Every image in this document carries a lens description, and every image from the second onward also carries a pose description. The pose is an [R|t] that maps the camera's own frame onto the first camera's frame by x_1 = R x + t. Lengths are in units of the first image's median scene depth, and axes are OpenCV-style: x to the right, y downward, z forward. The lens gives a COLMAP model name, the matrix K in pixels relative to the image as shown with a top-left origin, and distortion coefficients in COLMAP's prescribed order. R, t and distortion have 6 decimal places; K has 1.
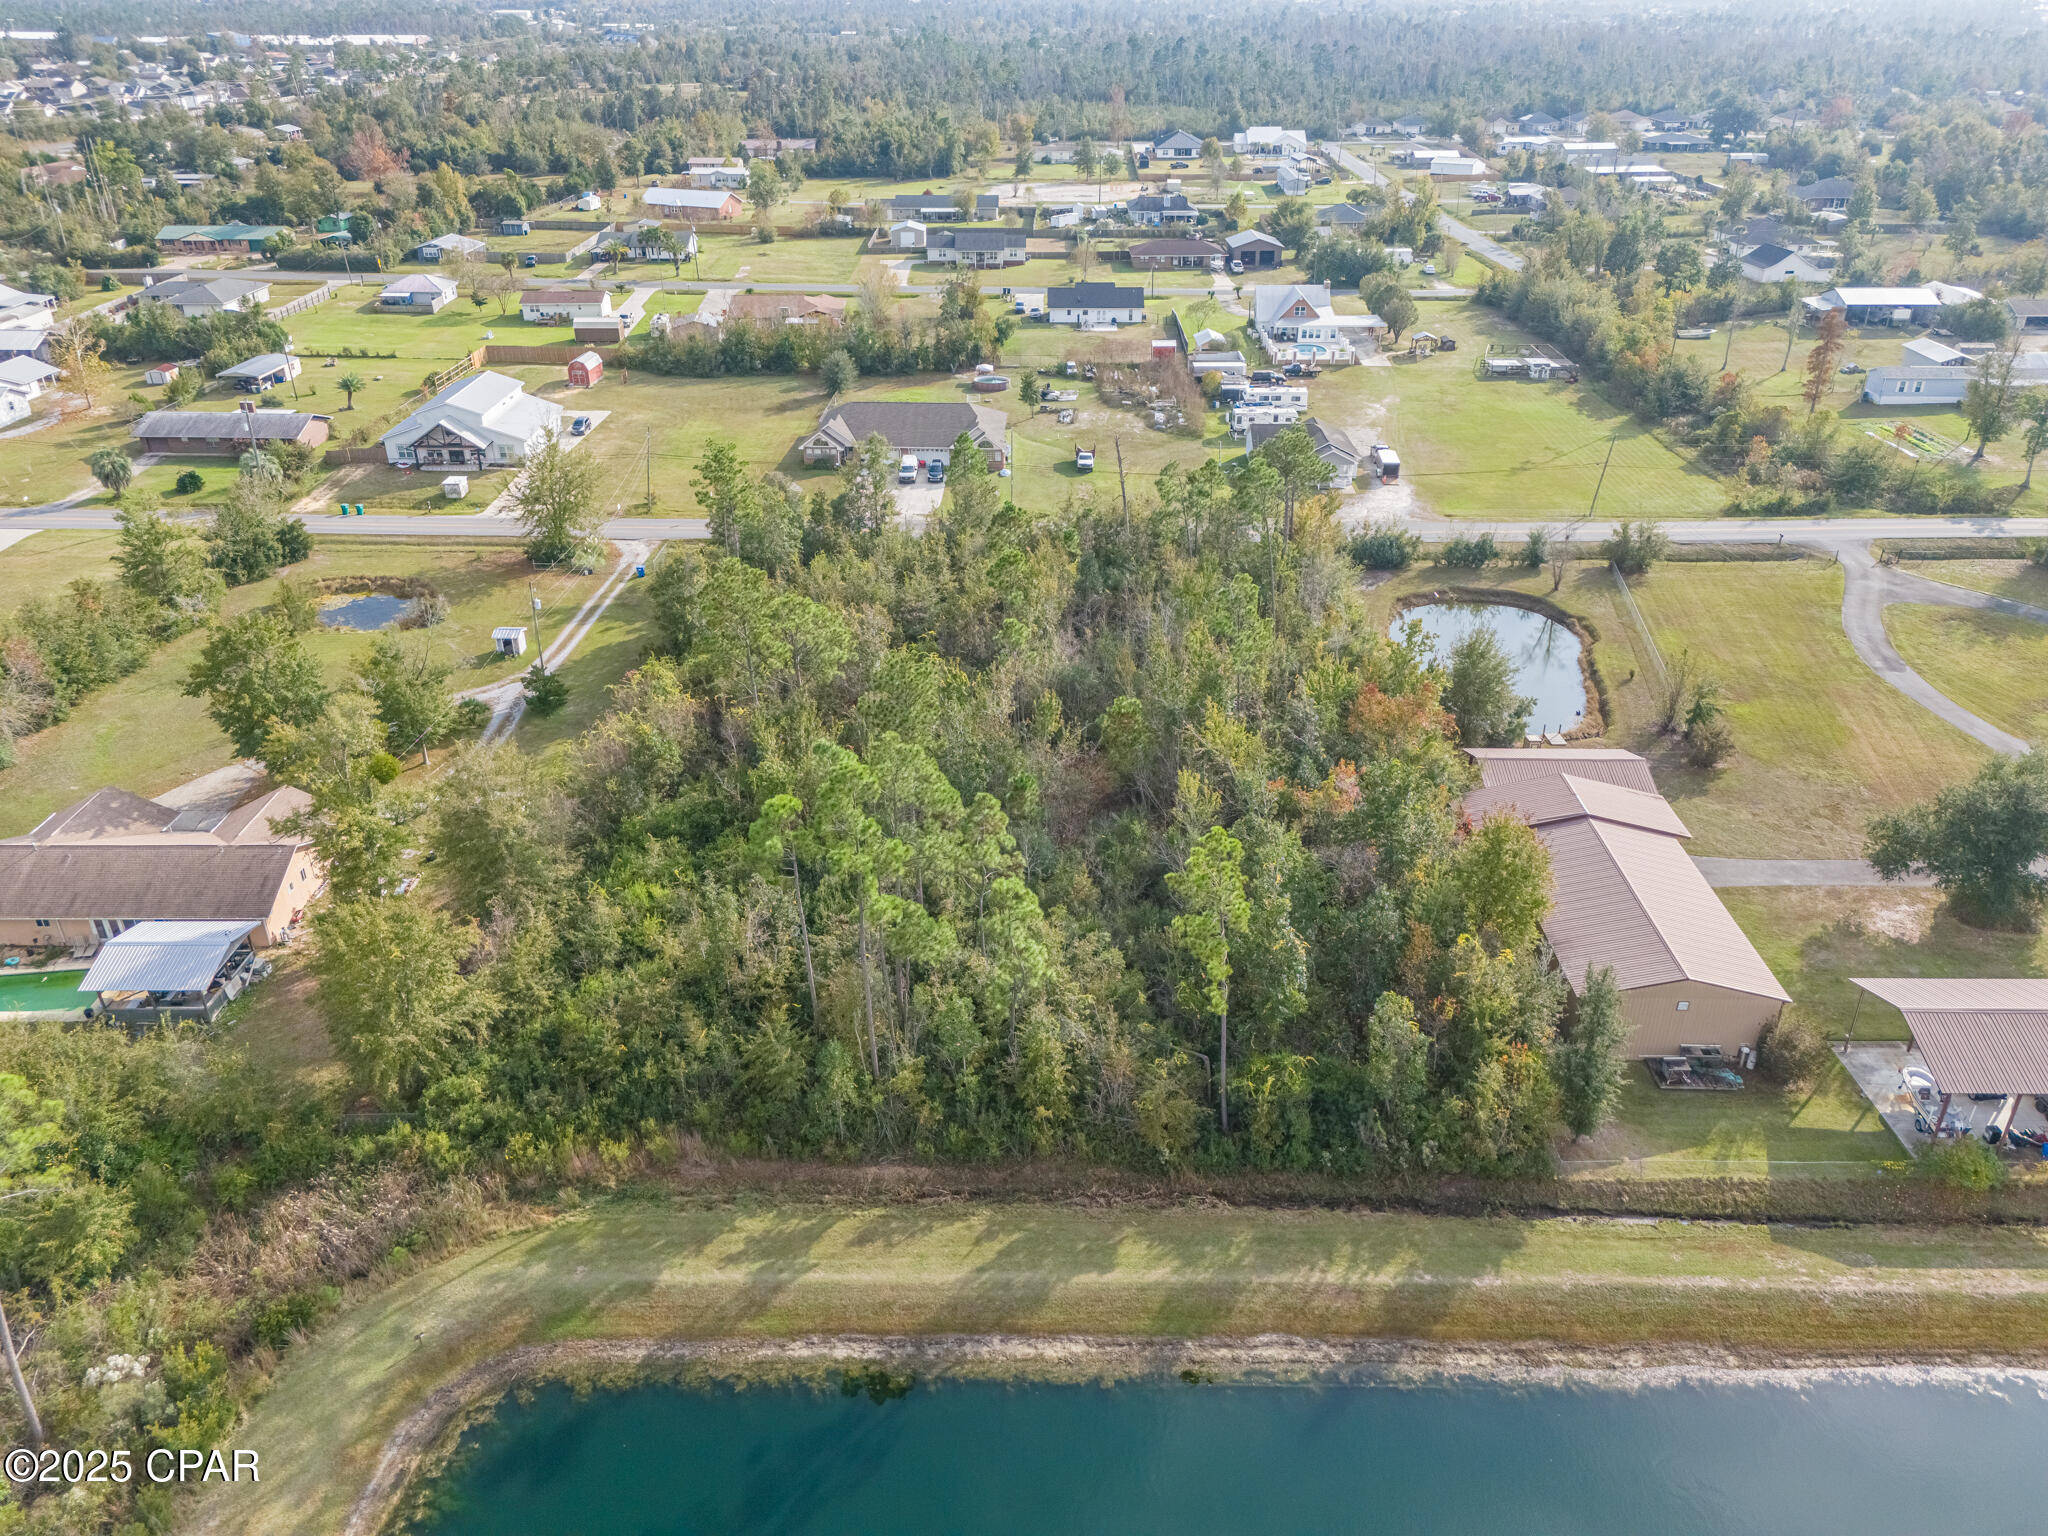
lens RADIAL K [[1505.1, 0, 1026.6], [0, 1505.1, 771.8], [0, 0, 1]] dist [0.057764, -0.044660]
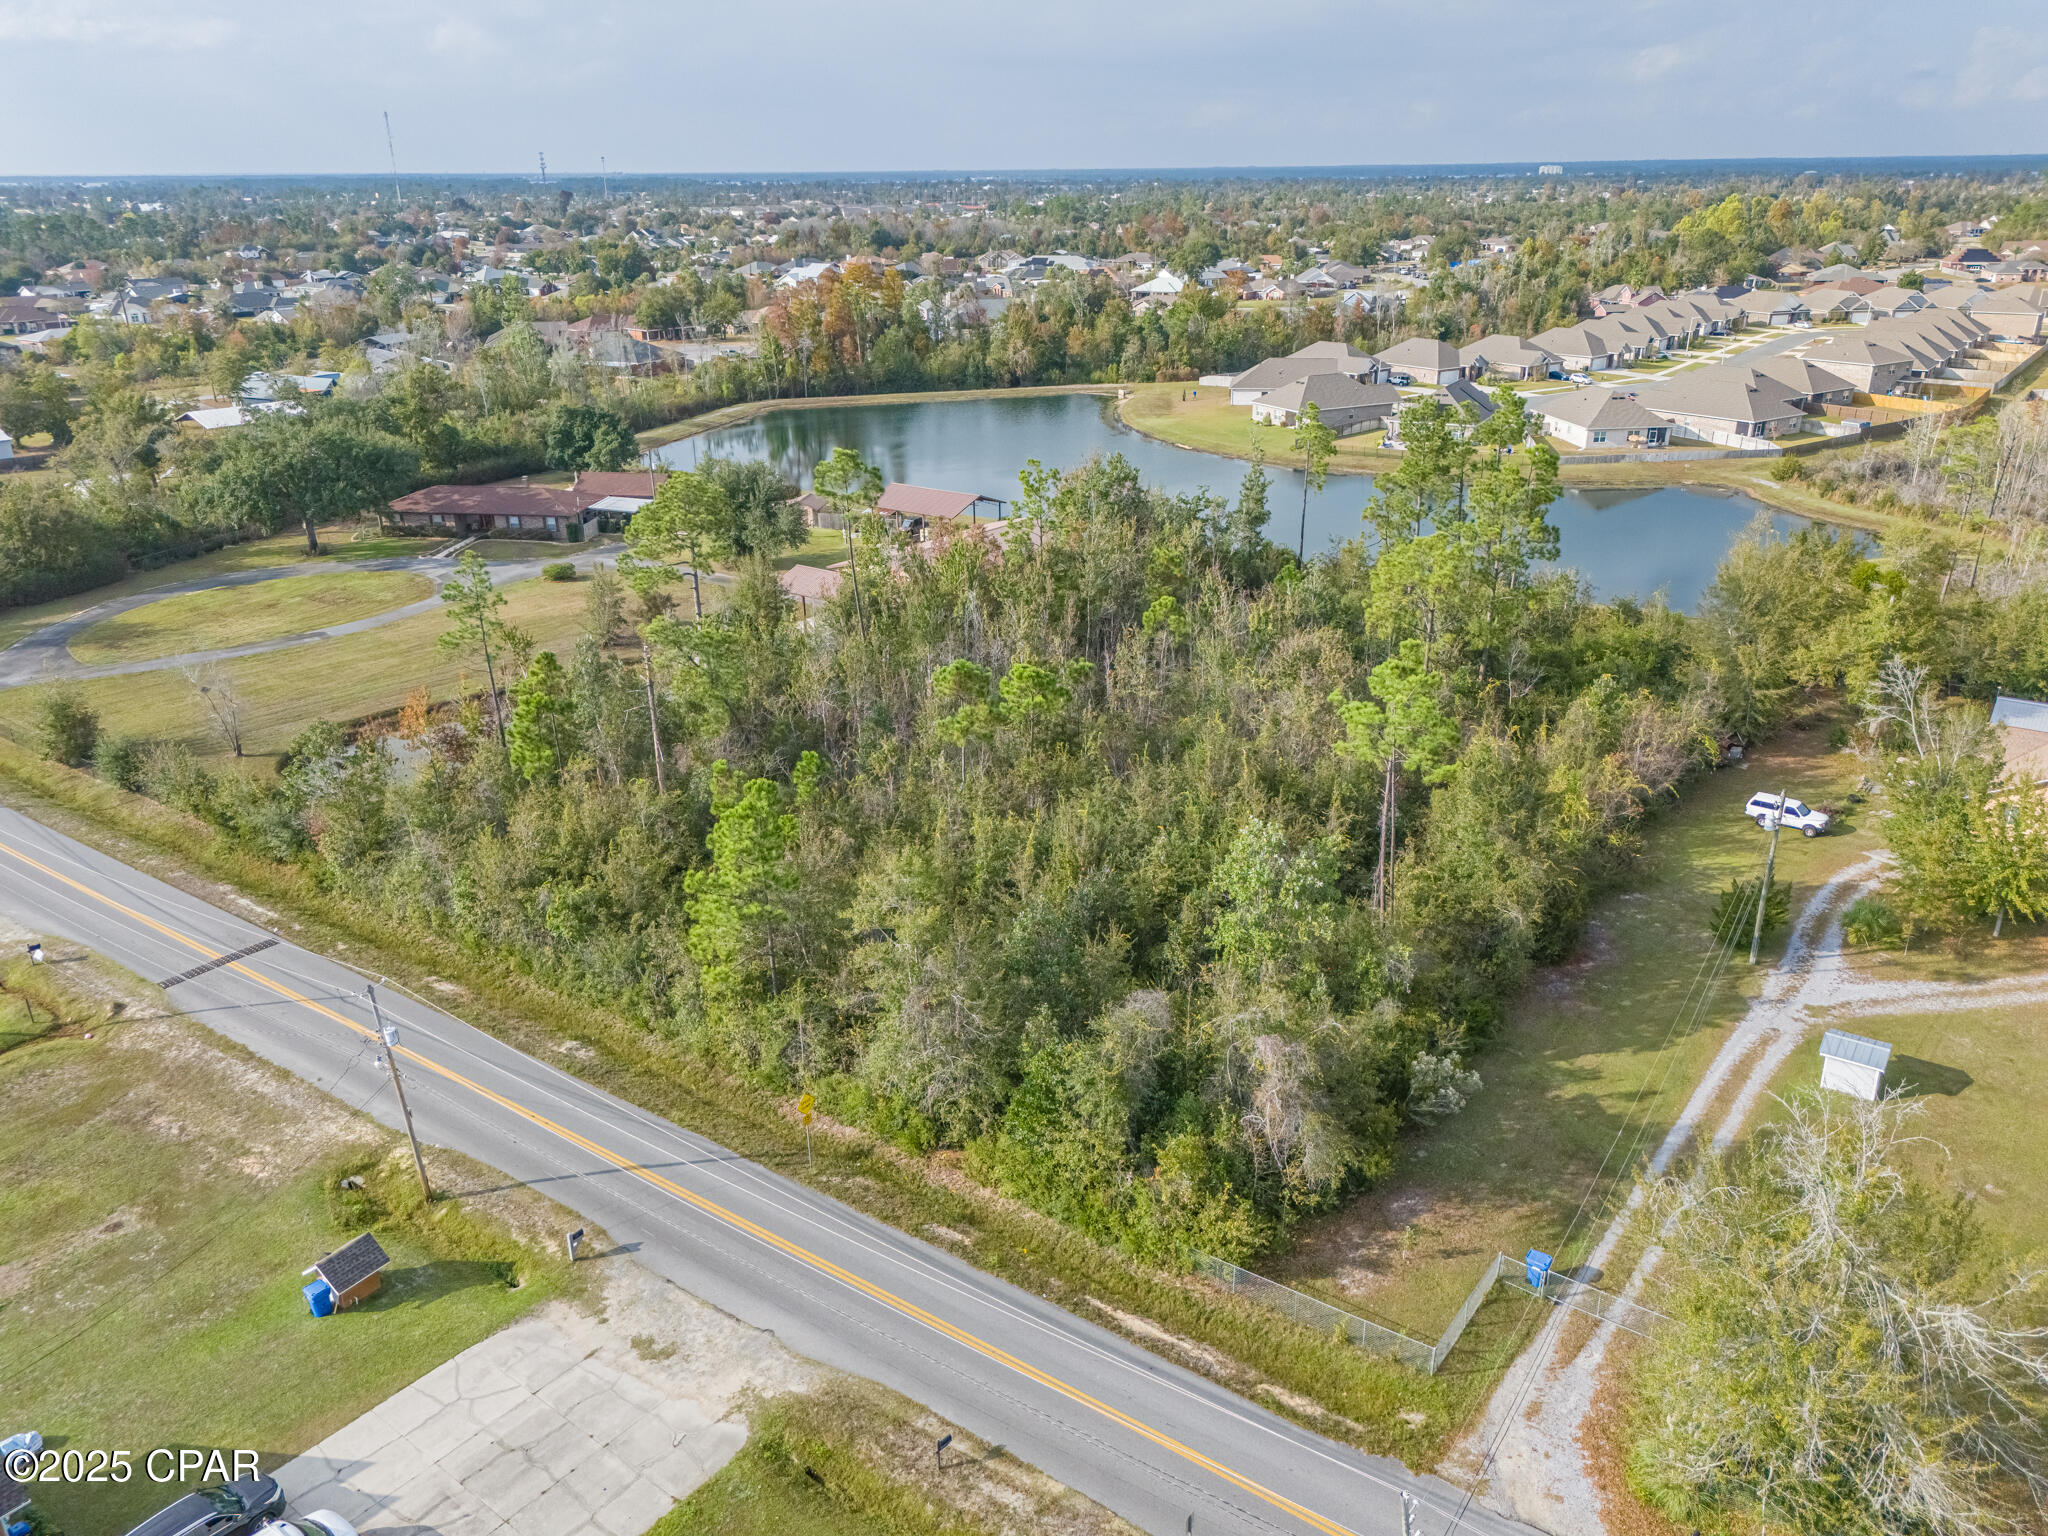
lens RADIAL K [[1505.1, 0, 1027.5], [0, 1505.1, 760.5], [0, 0, 1]] dist [0.057764, -0.044660]
pose [[-0.817152, -0.201742, 0.539966, -0.275543], [0.277626, 0.683198, 0.675399, -0.412887], [-0.505160, 0.701812, -0.502268, 0.976837]]
